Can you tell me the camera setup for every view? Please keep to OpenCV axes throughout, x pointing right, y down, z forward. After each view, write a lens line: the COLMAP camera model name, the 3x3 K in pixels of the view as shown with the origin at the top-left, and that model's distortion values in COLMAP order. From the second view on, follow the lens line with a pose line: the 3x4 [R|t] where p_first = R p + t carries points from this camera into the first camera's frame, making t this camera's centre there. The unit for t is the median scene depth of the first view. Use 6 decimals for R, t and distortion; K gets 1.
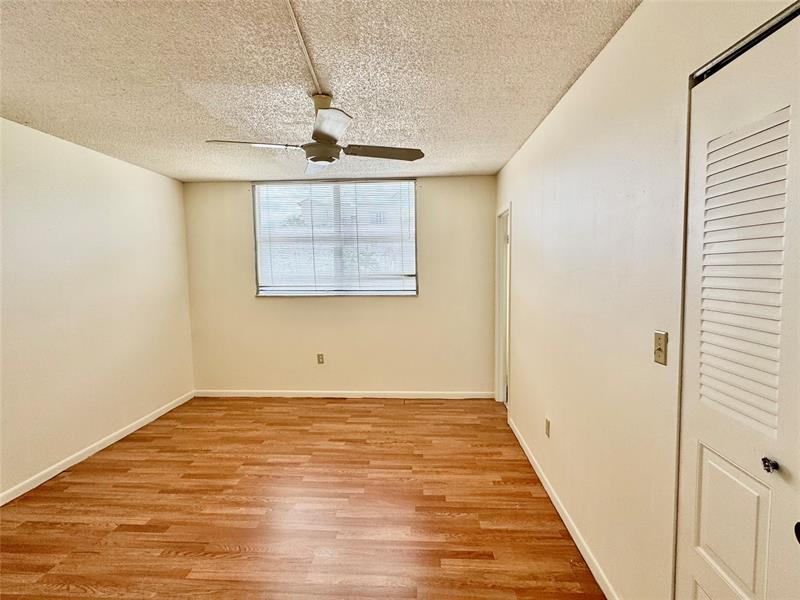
lens RADIAL K [[409.9, 0, 400.0], [0, 409.9, 300.0], [0, 0, 1]] dist [-0.000637, 0.000675]
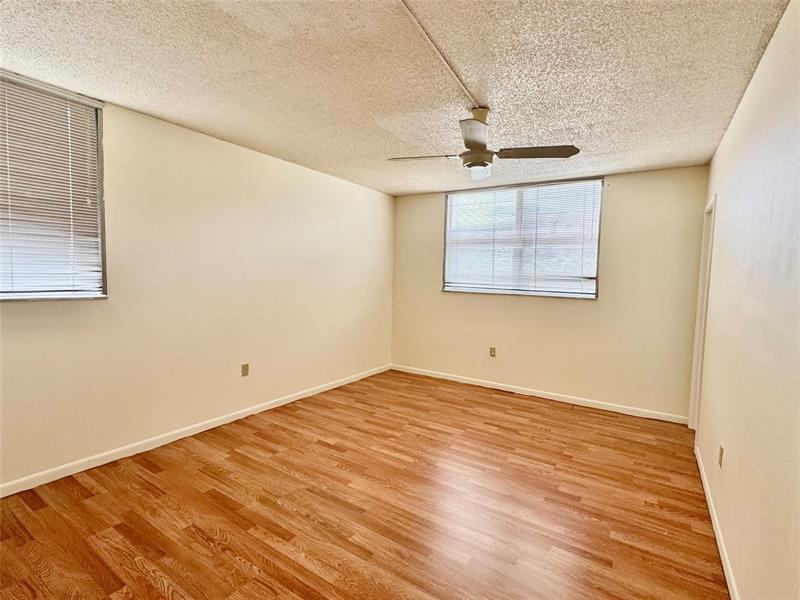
lens RADIAL K [[391.7, 0, 397.8], [0, 391.7, 302.3], [0, 0, 1]] dist [0.001897, 0.000788]
pose [[0.864908, 0.071097, -0.496870, 0.132602], [-0.076754, 0.997009, 0.009056, 0.032204], [0.496028, 0.030304, 0.867778, -0.032407]]
